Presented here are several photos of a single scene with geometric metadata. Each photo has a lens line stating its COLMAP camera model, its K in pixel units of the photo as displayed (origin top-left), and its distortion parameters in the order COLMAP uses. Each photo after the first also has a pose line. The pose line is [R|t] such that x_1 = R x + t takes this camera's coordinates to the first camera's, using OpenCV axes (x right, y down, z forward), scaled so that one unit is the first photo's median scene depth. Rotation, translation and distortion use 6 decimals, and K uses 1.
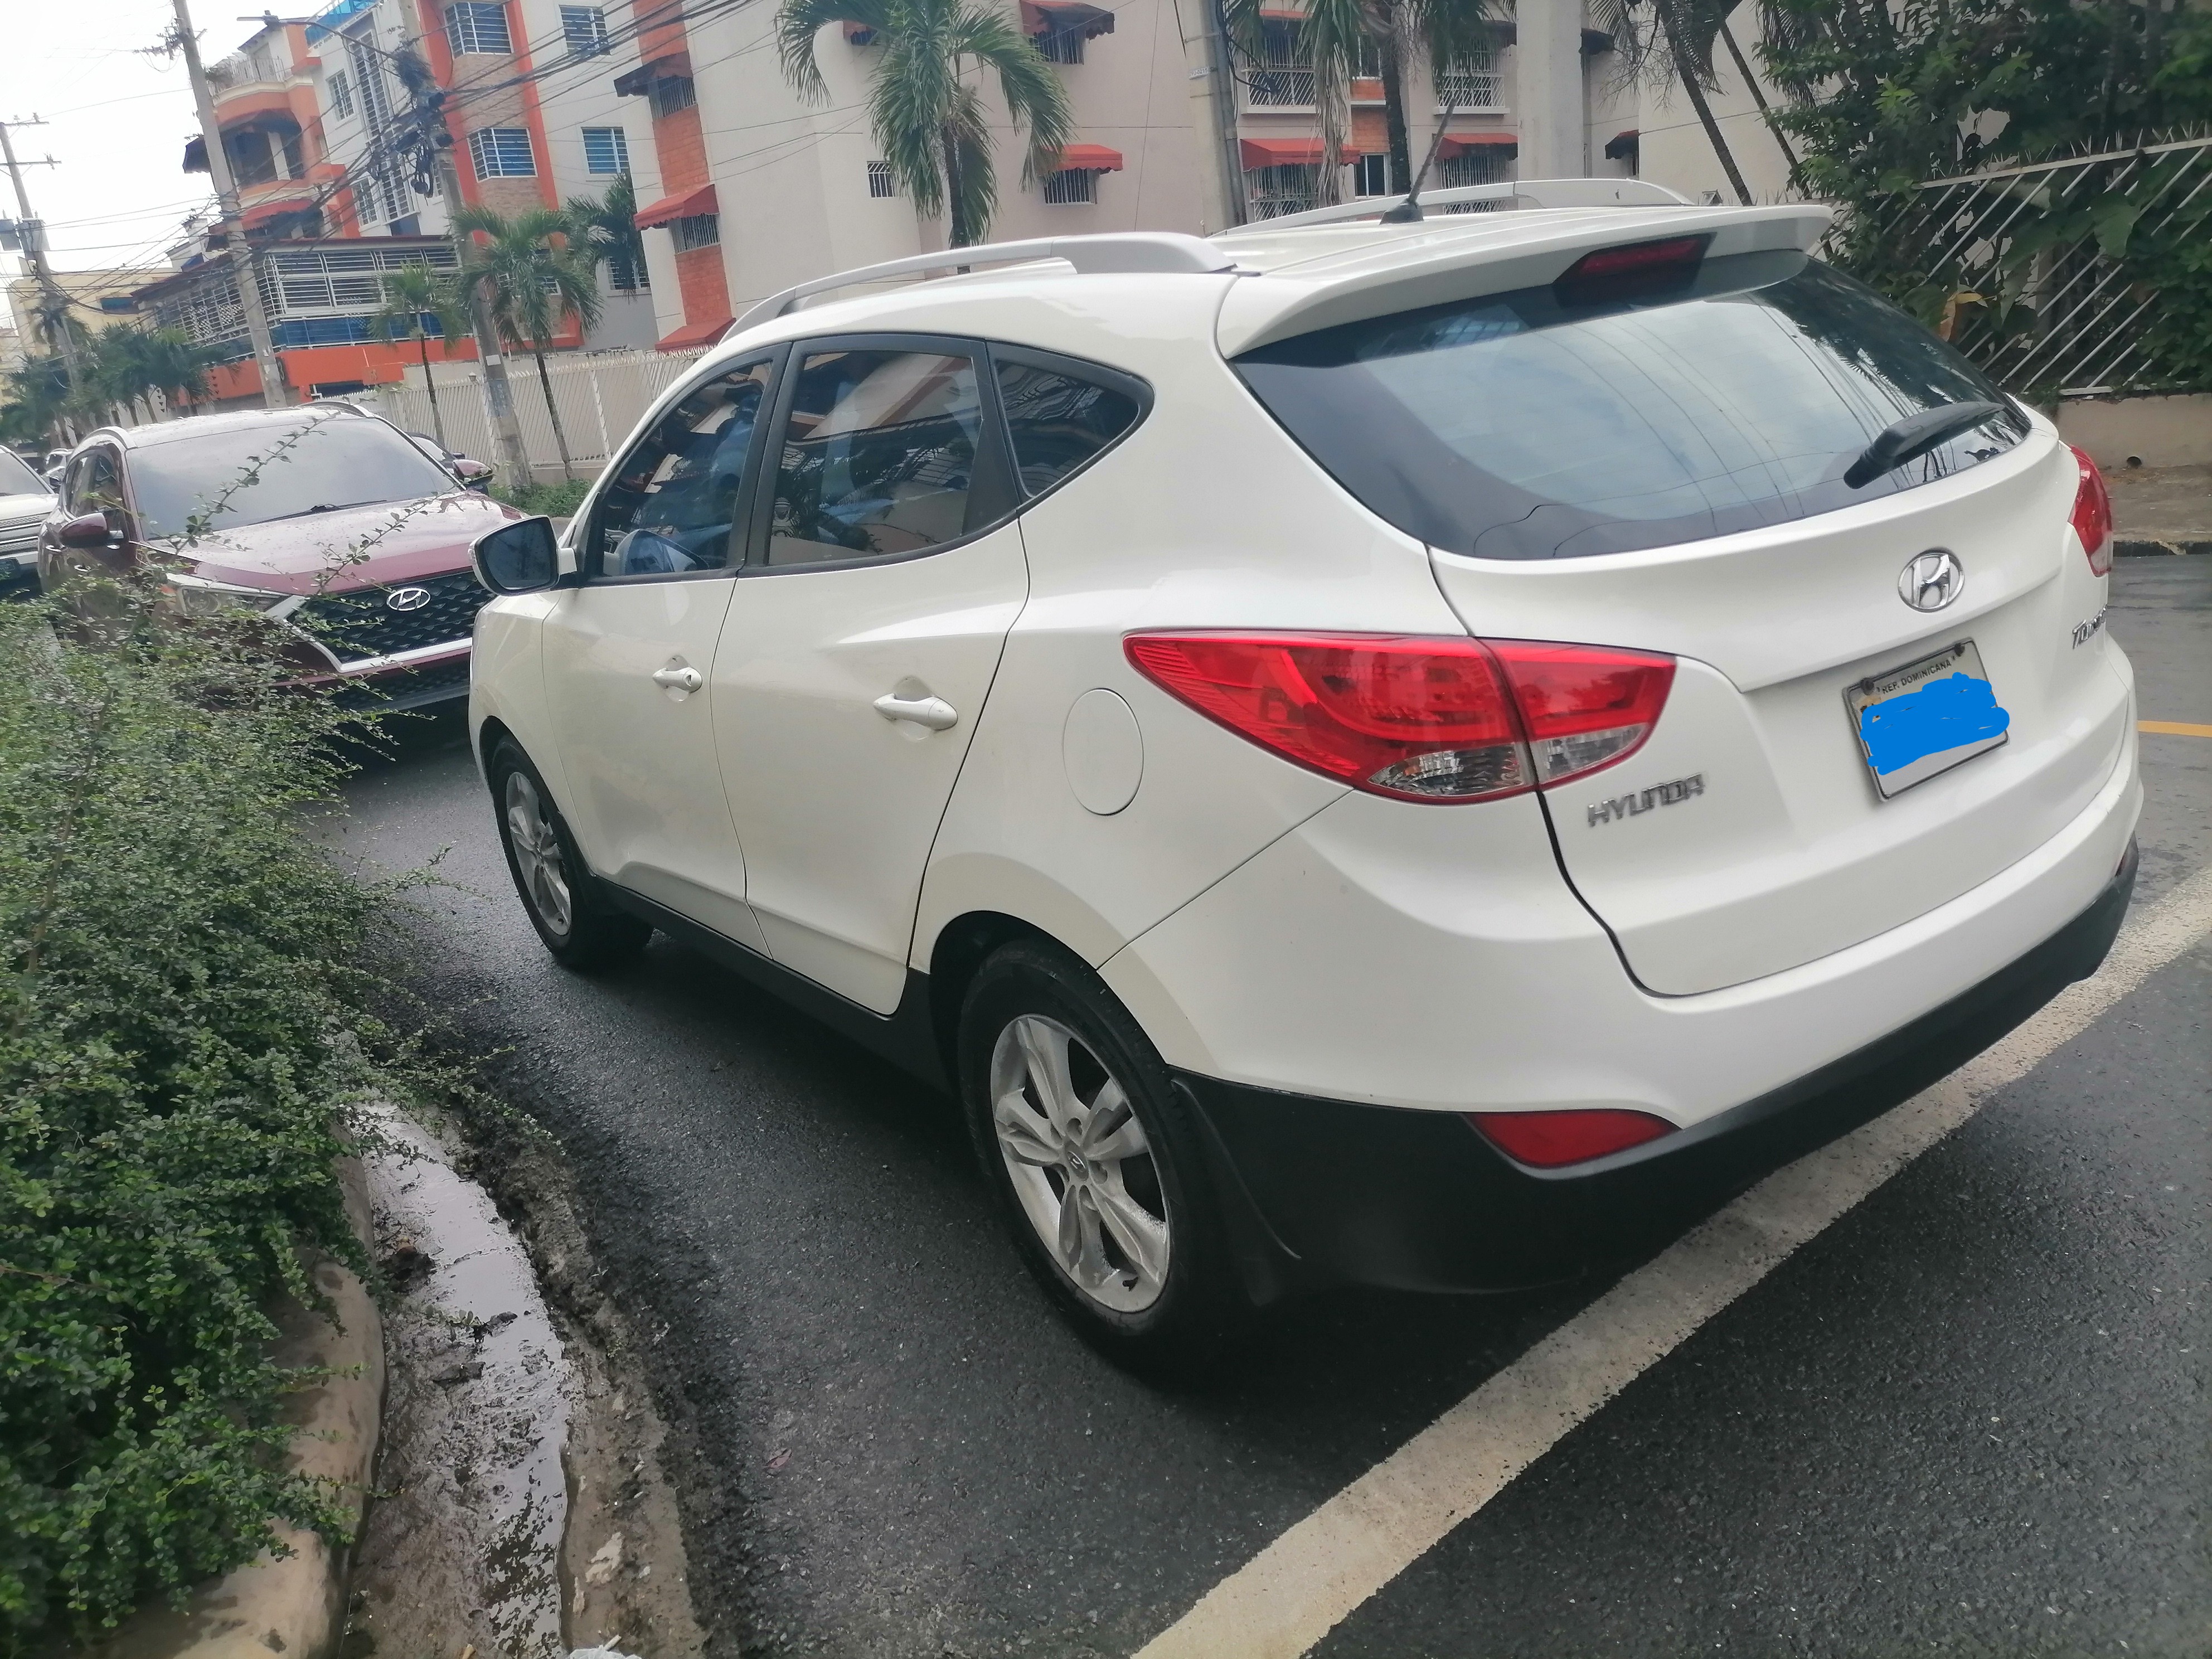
lens RADIAL K [[1663.9, 0, 1101.8], [0, 1663.9, 833.8], [0, 0, 1]] dist [0.016422, 0.007533]
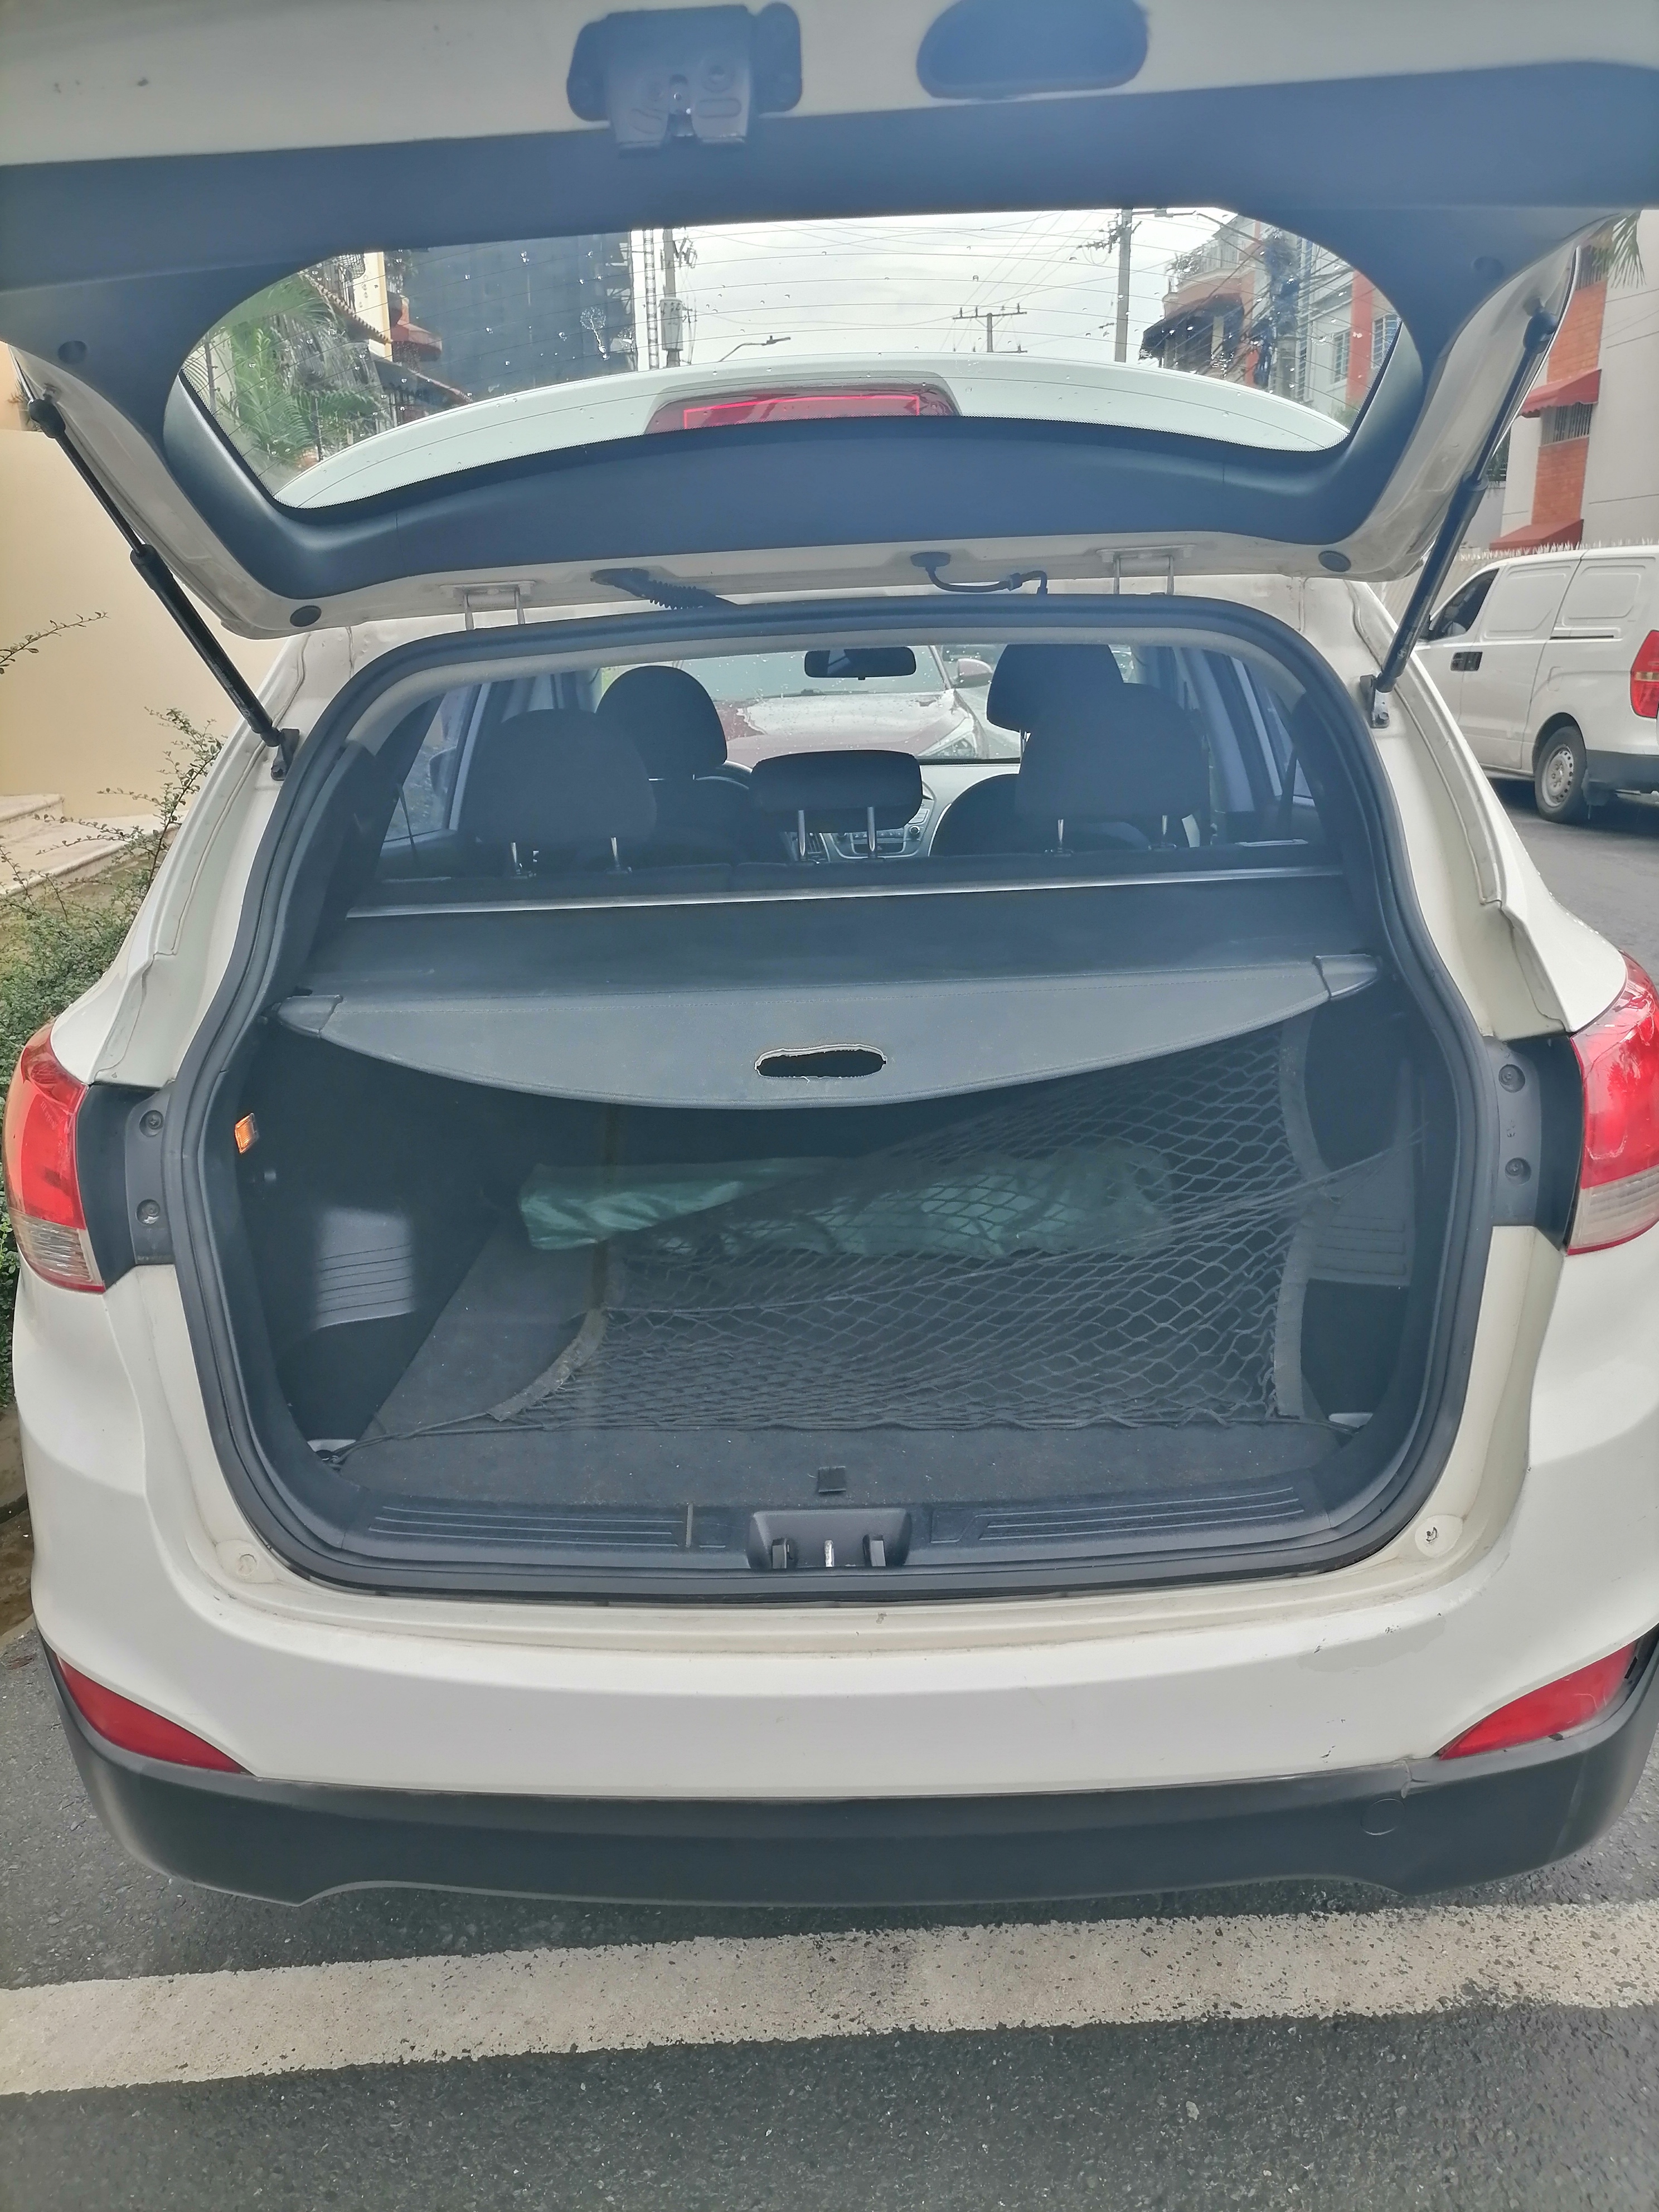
lens RADIAL K [[1663.9, 0, 825.1], [0, 1663.9, 1109.1], [0, 0, 1]] dist [0.016422, 0.007533]
pose [[0.788392, 0.258875, -0.558052, 0.759189], [-0.231461, 0.965315, 0.120802, -0.227050], [0.569969, 0.033928, 0.820966, 0.430948]]
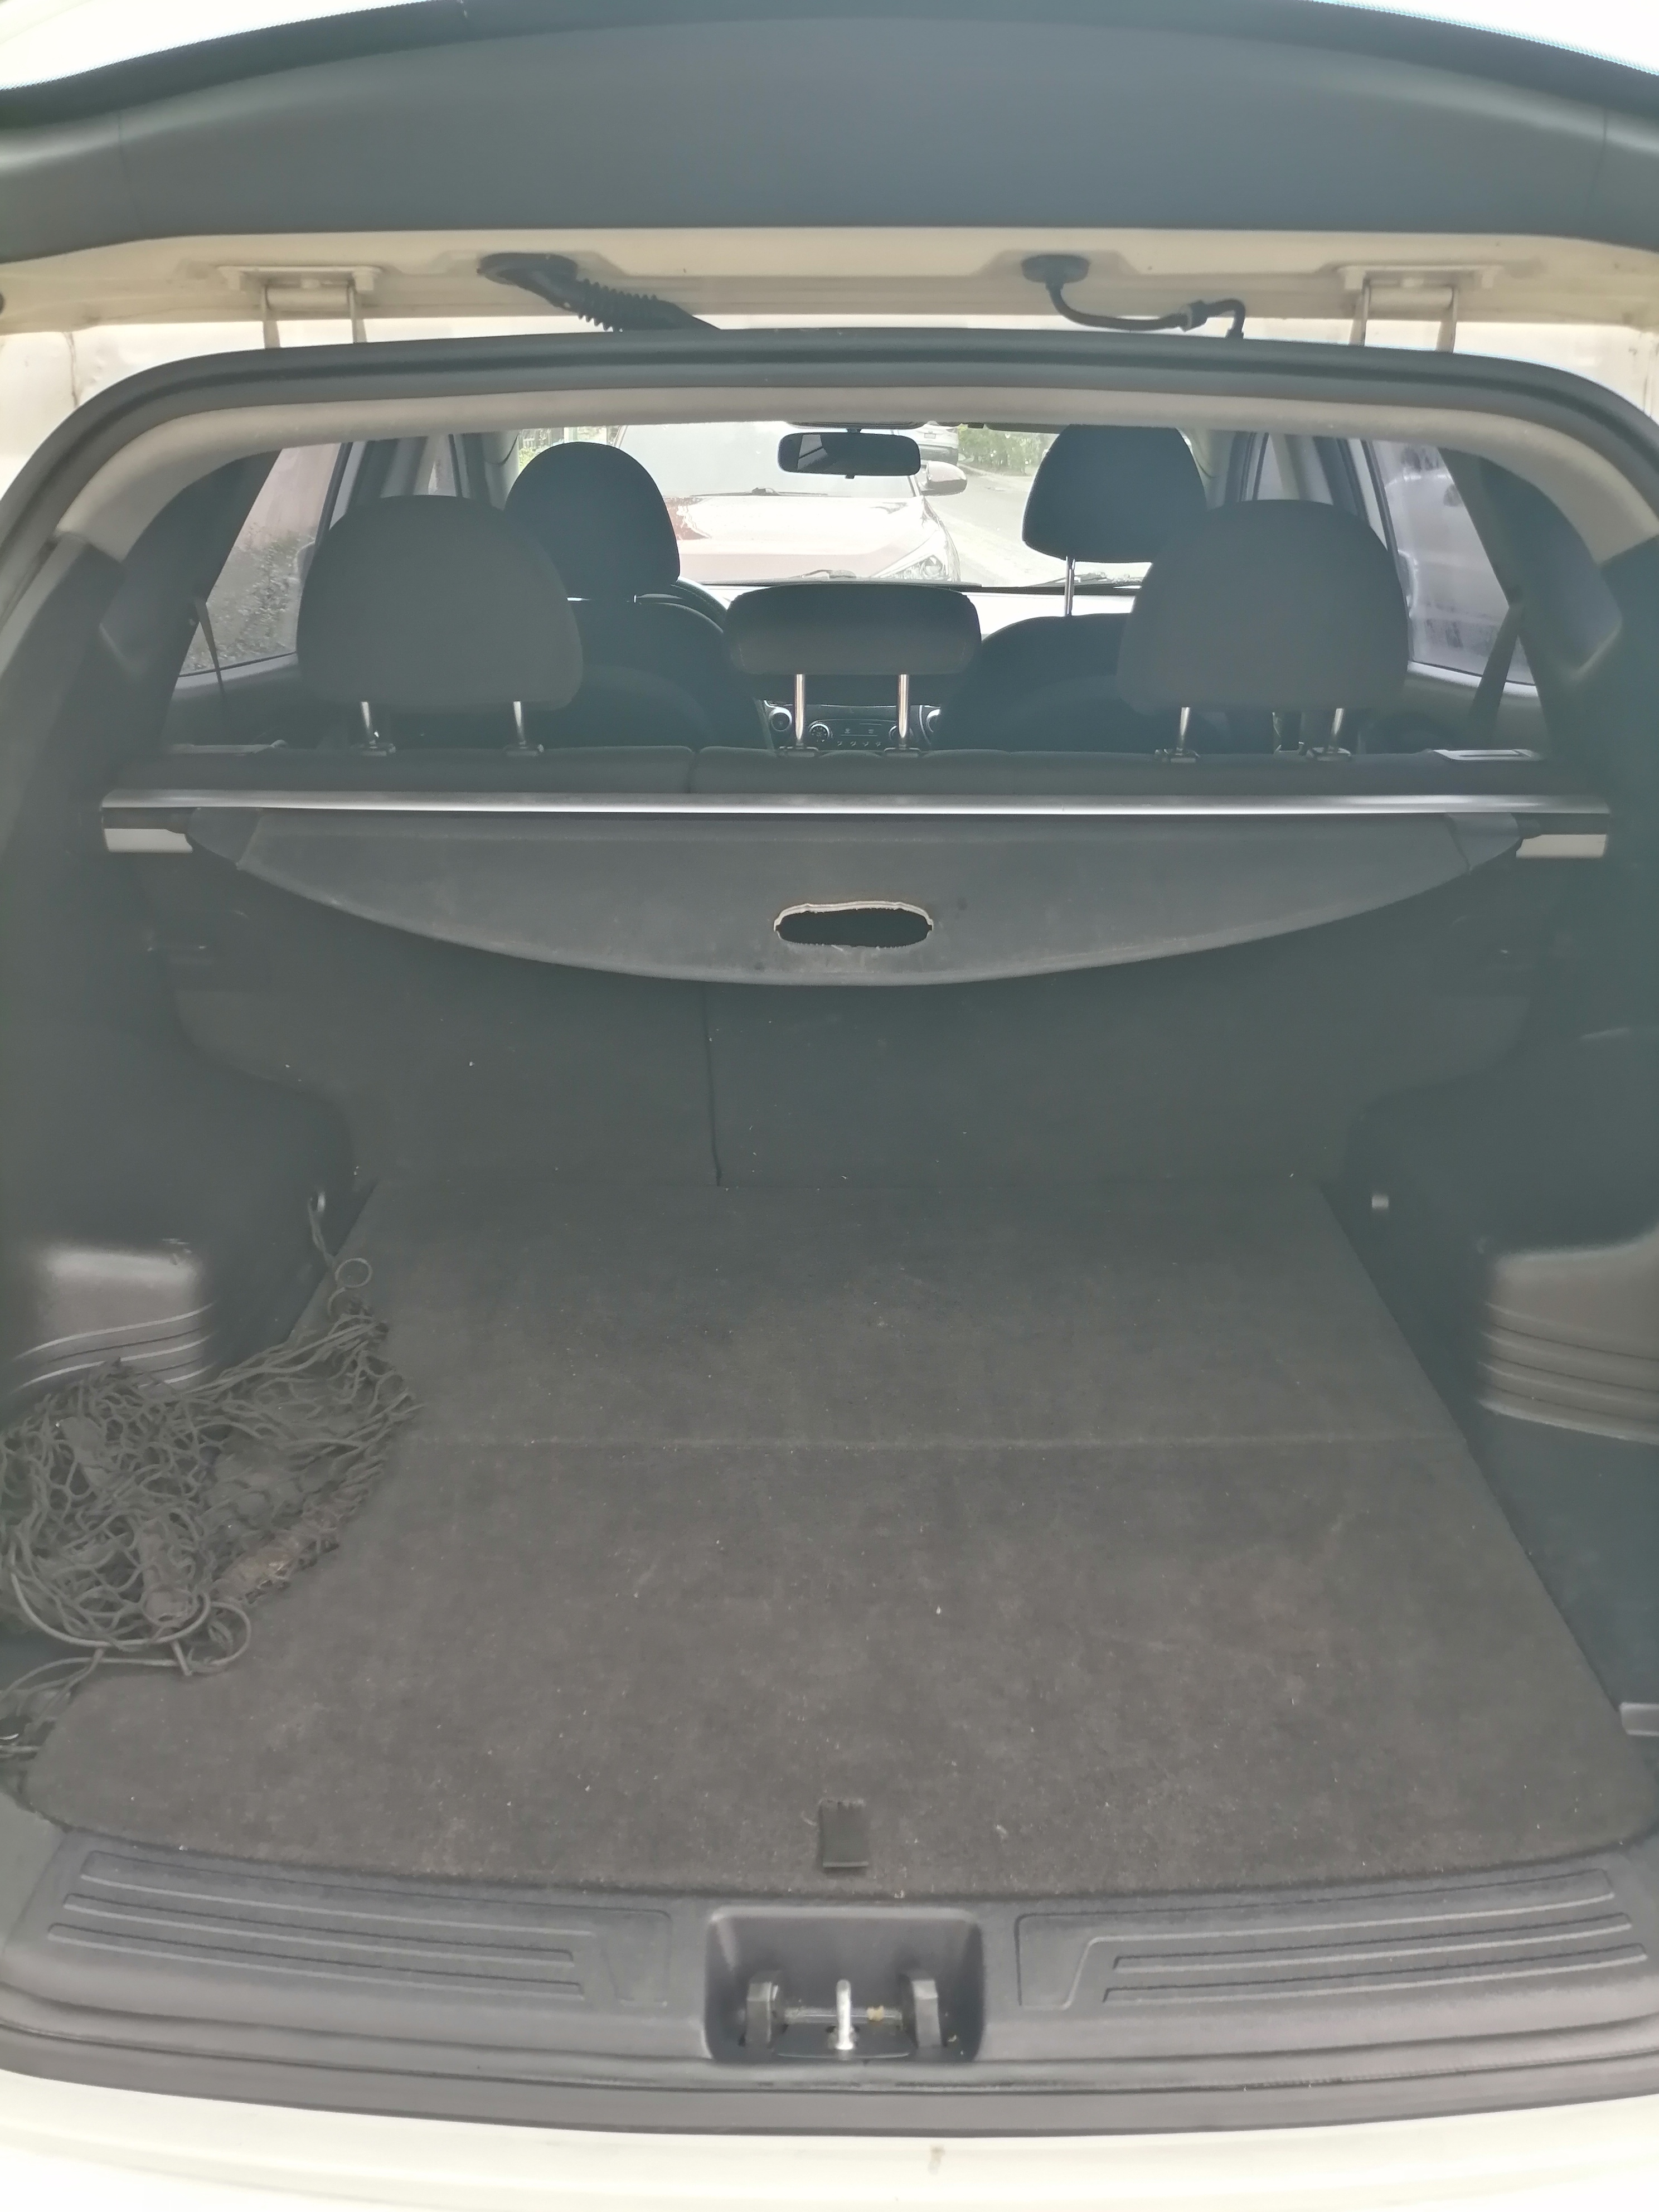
lens RADIAL K [[1665.1, 0, 825.7], [0, 1665.1, 1102.1], [0, 0, 1]] dist [0.024461, -0.007215]
pose [[0.801873, 0.343480, -0.488897, 0.563187], [-0.275113, 0.938599, 0.208192, -0.253143], [0.530389, -0.032442, 0.847134, 0.643325]]
